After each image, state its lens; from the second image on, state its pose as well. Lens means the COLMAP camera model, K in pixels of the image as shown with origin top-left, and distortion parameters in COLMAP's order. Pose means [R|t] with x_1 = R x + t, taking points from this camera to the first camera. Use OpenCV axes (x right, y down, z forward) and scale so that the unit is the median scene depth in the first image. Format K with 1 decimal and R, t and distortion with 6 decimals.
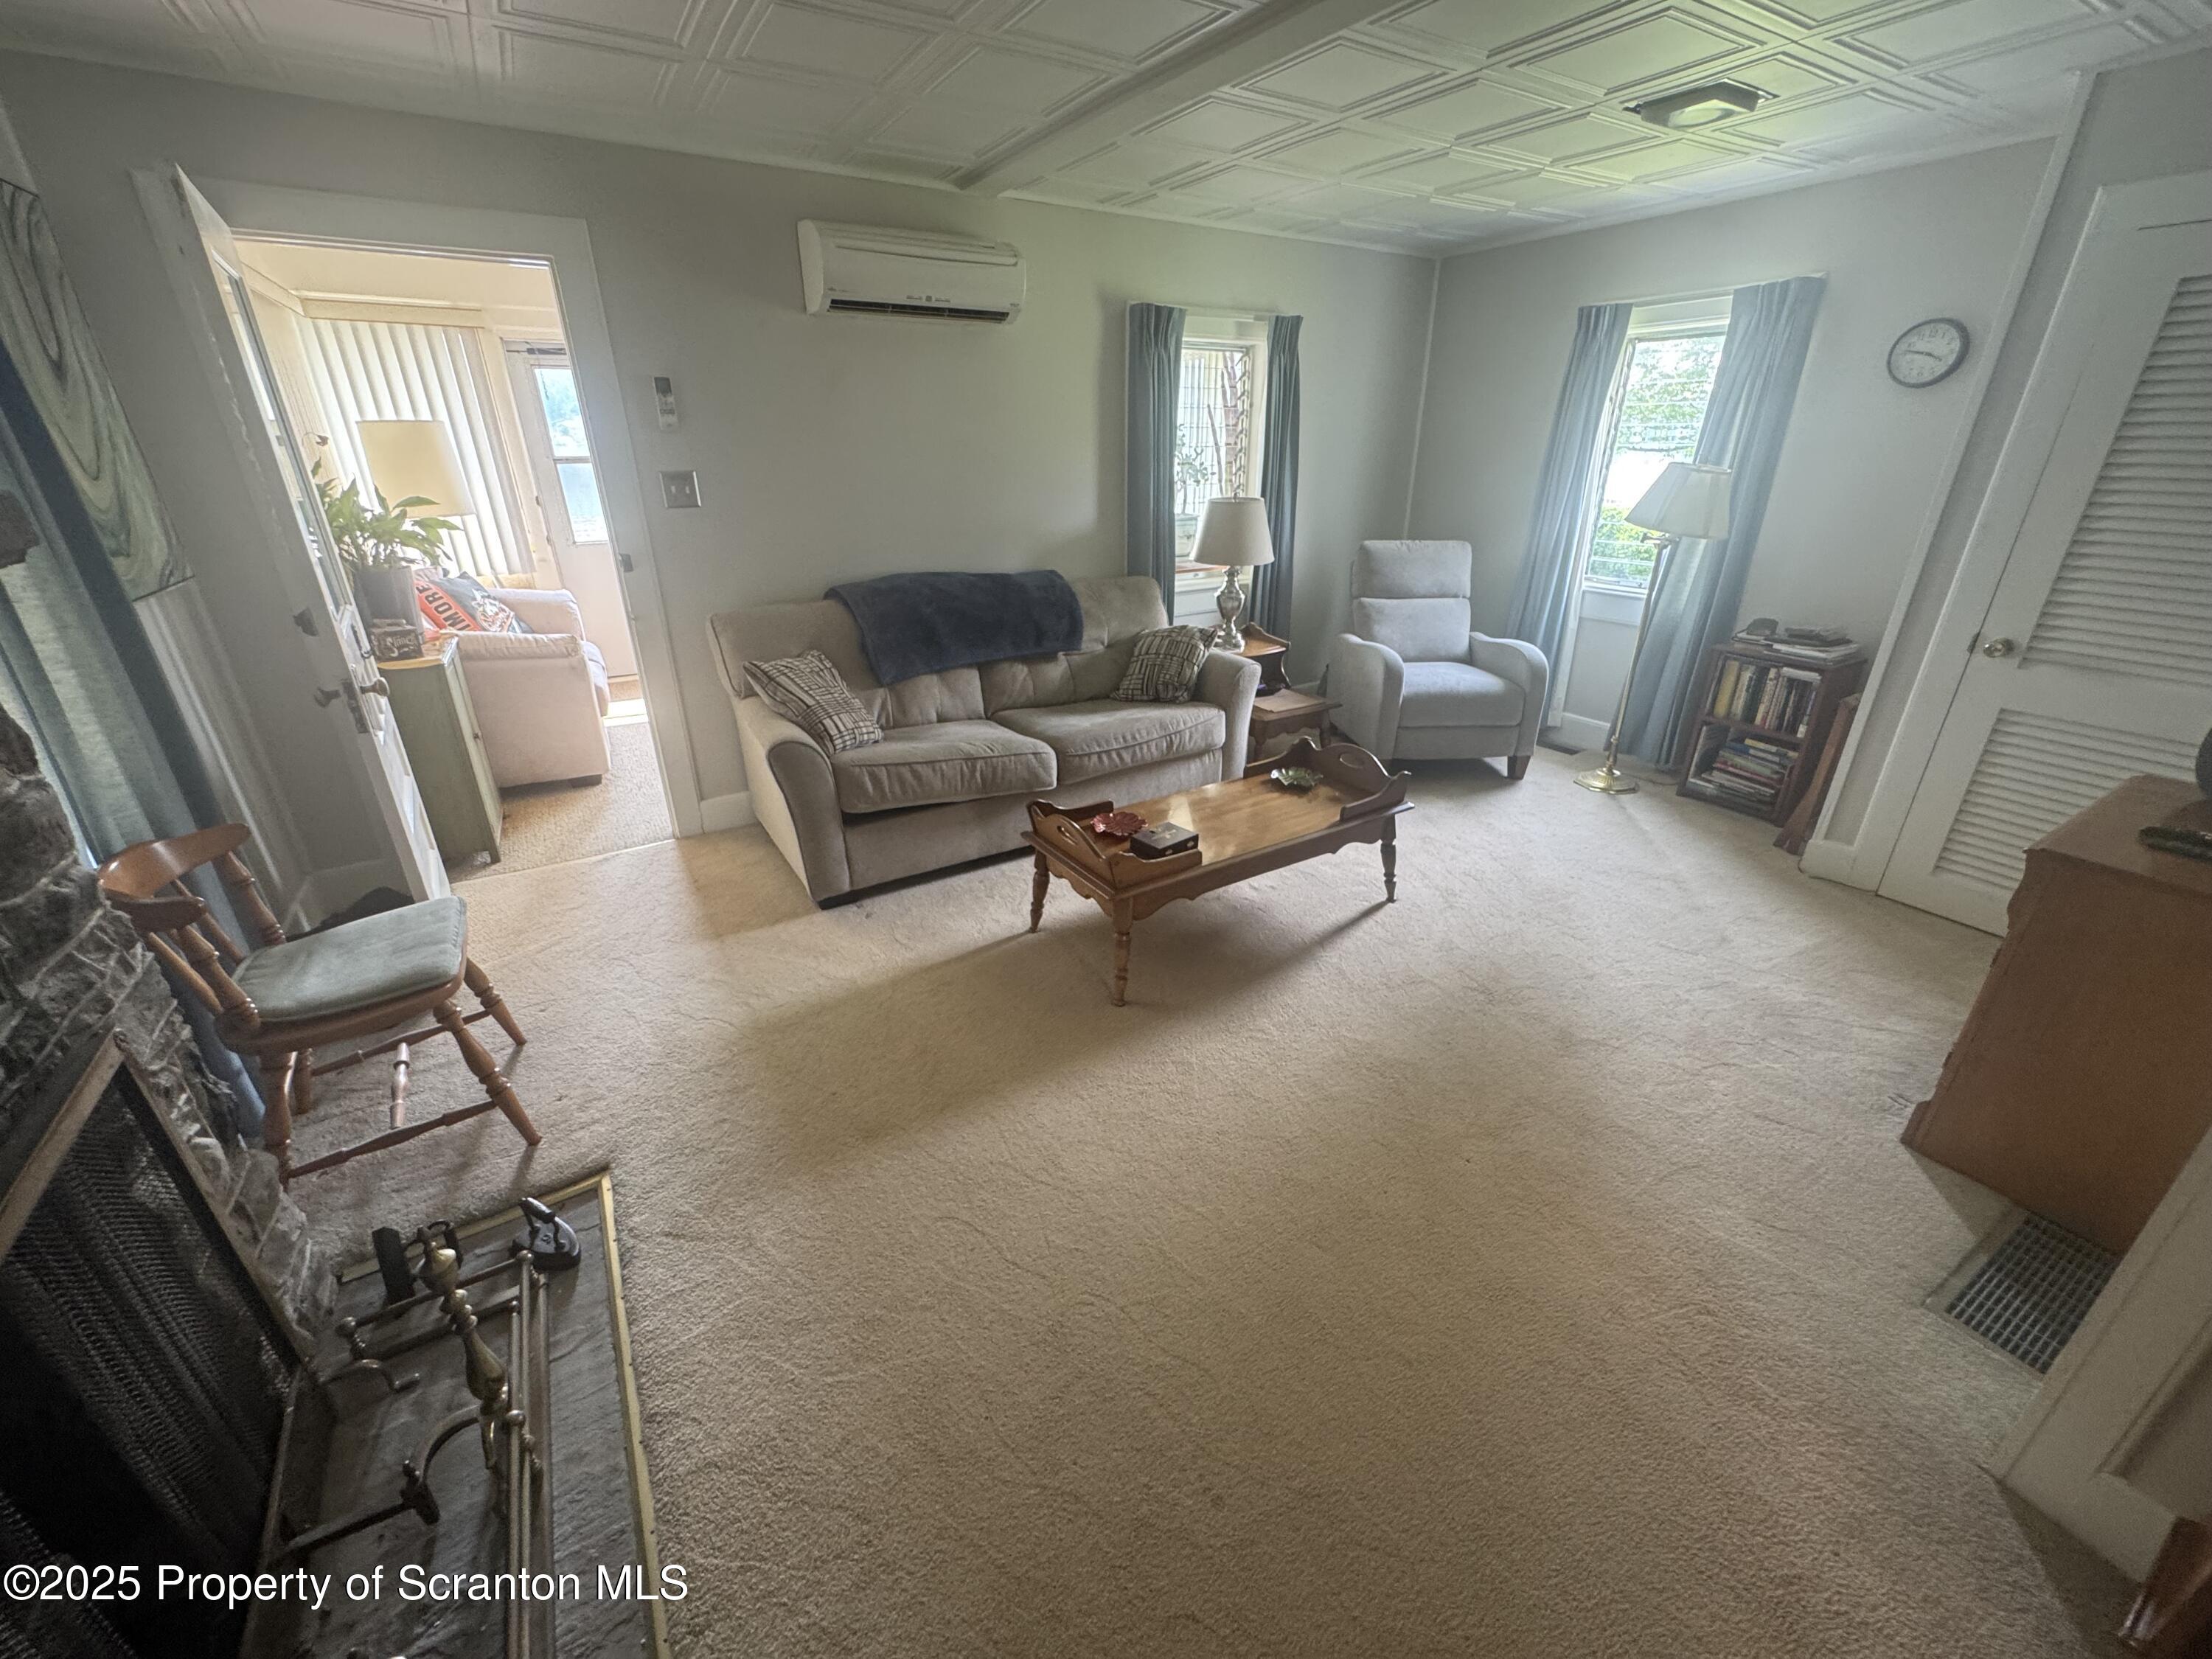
lens RADIAL K [[884.9, 0, 1107.1], [0, 884.9, 825.2], [0, 0, 1]] dist [-0.007593, 0.001857]
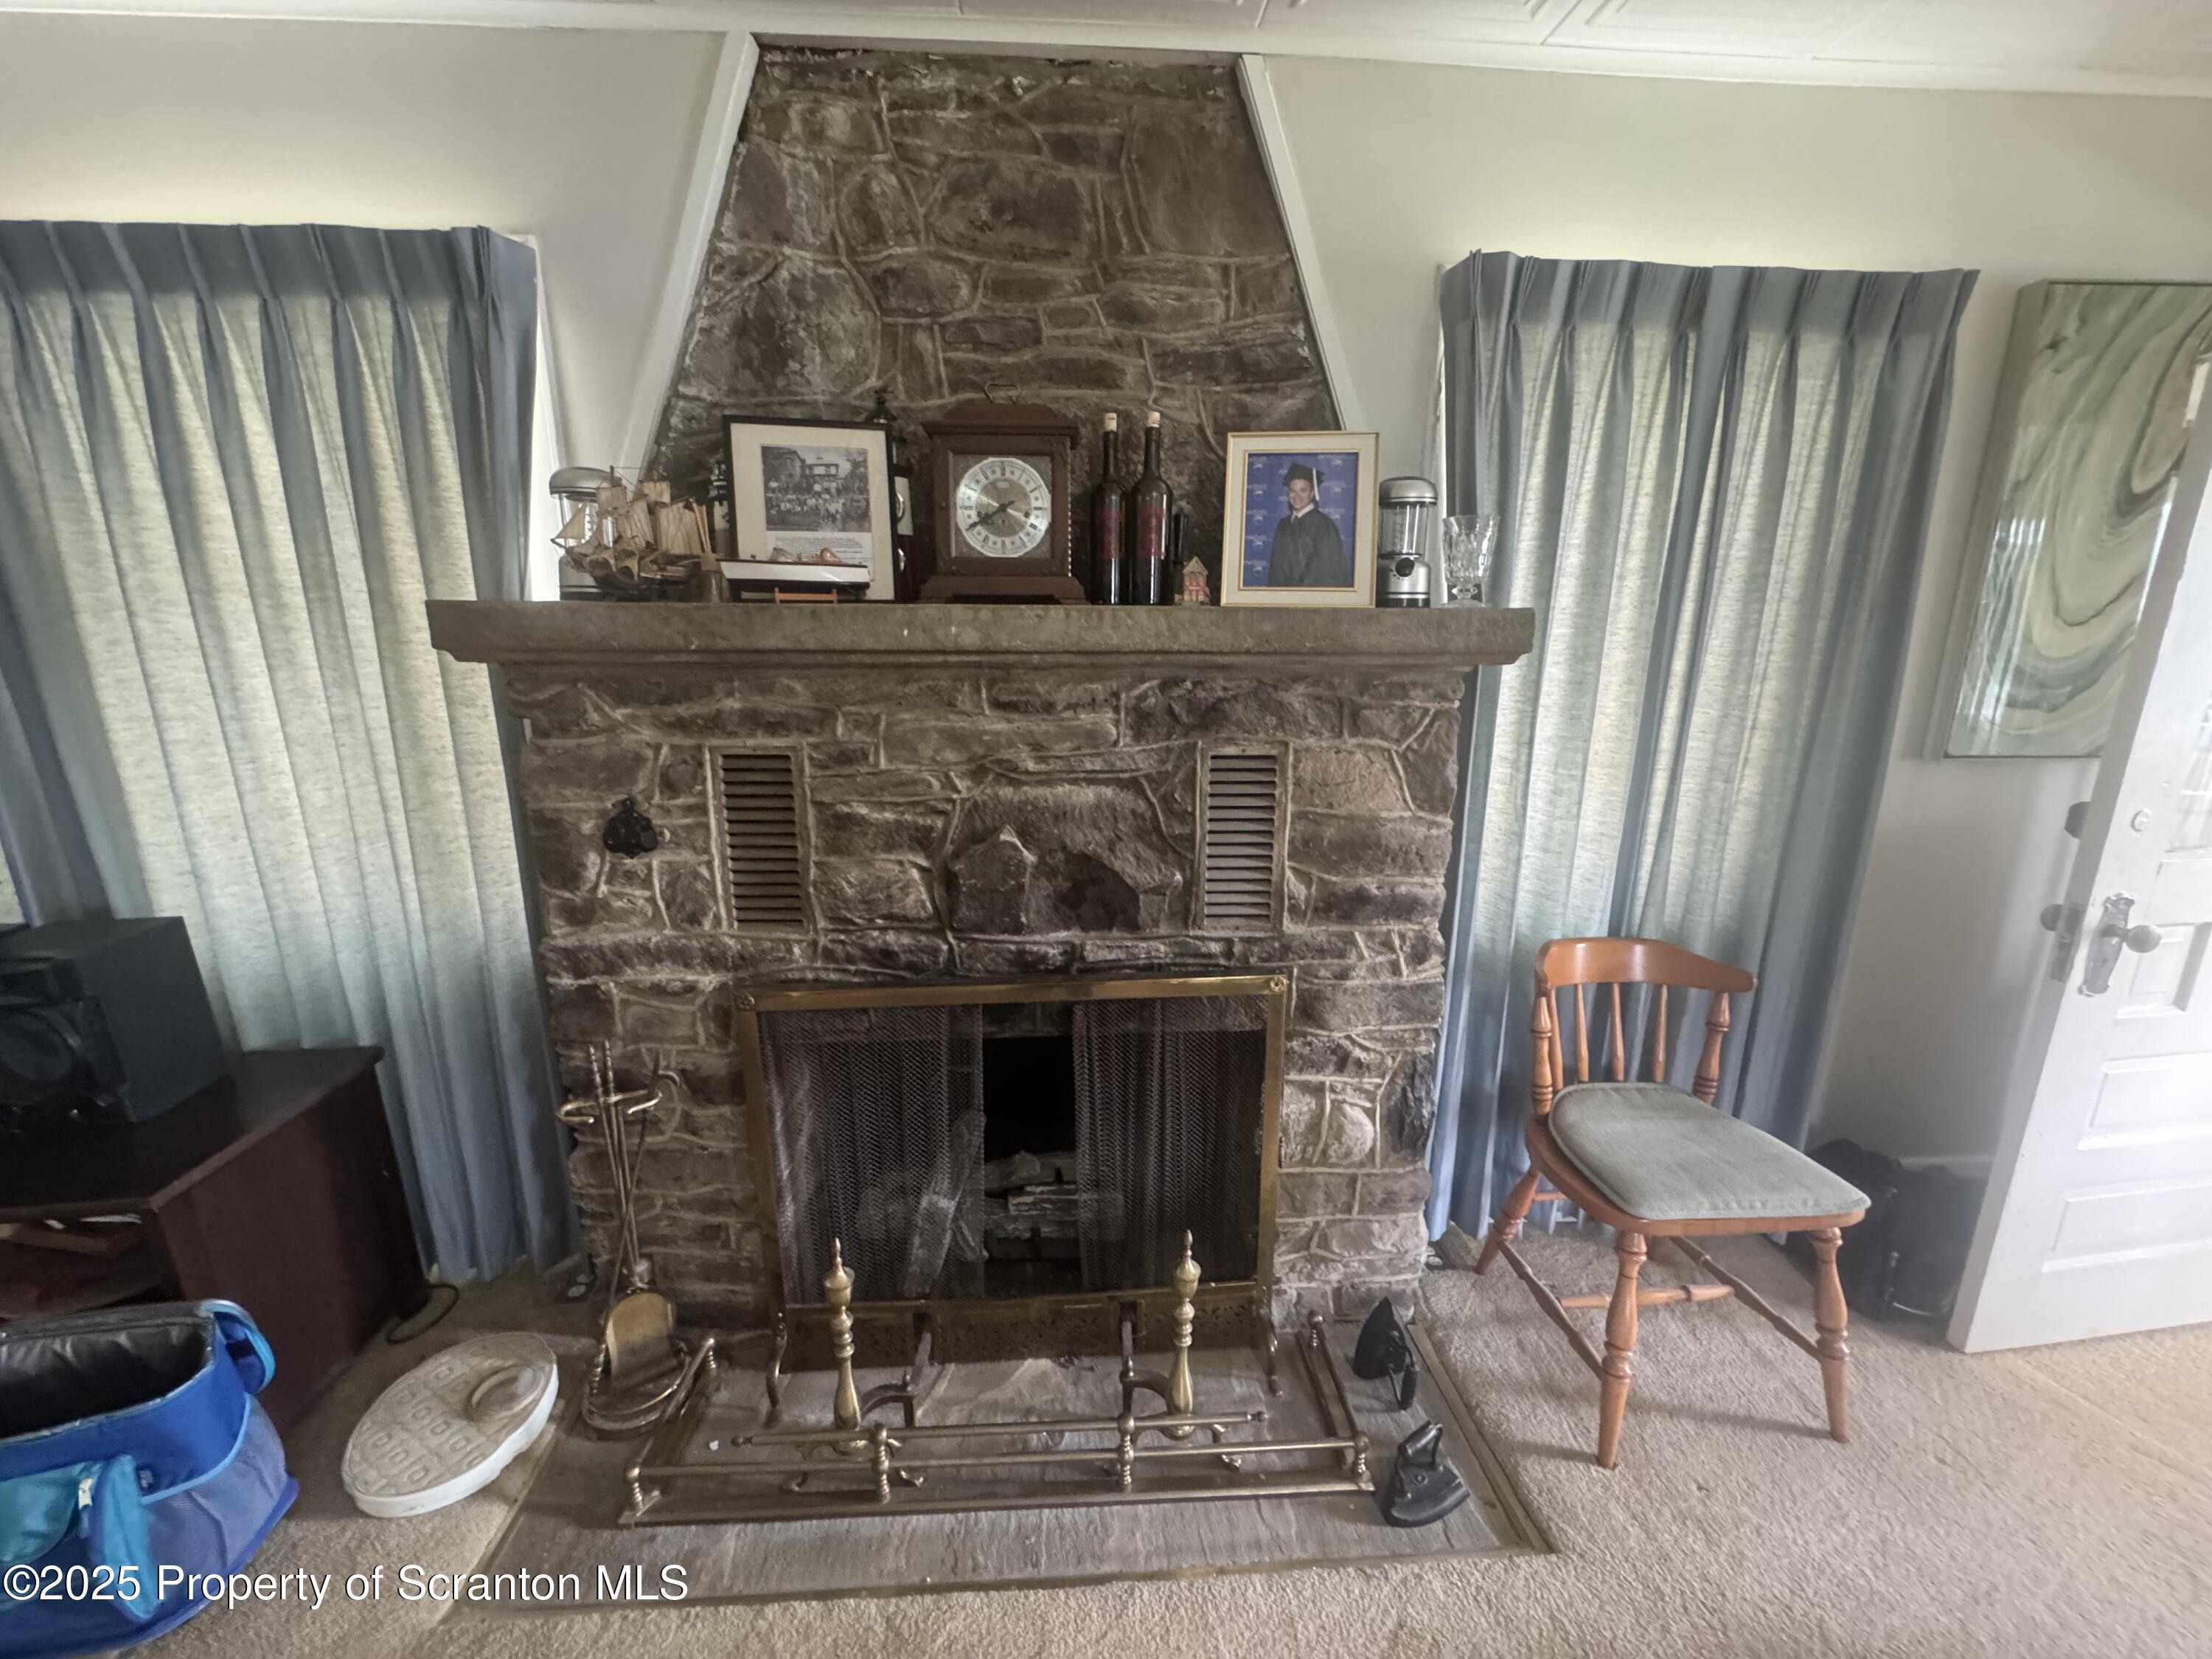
lens RADIAL K [[884.9, 0, 1108.2], [0, 884.9, 829.1], [0, 0, 1]] dist [-0.007593, 0.001857]
pose [[-0.483721, 0.195349, -0.853143, 0.115066], [-0.364244, 0.841414, 0.399184, -0.337727], [0.795827, 0.503846, -0.335855, 0.924593]]
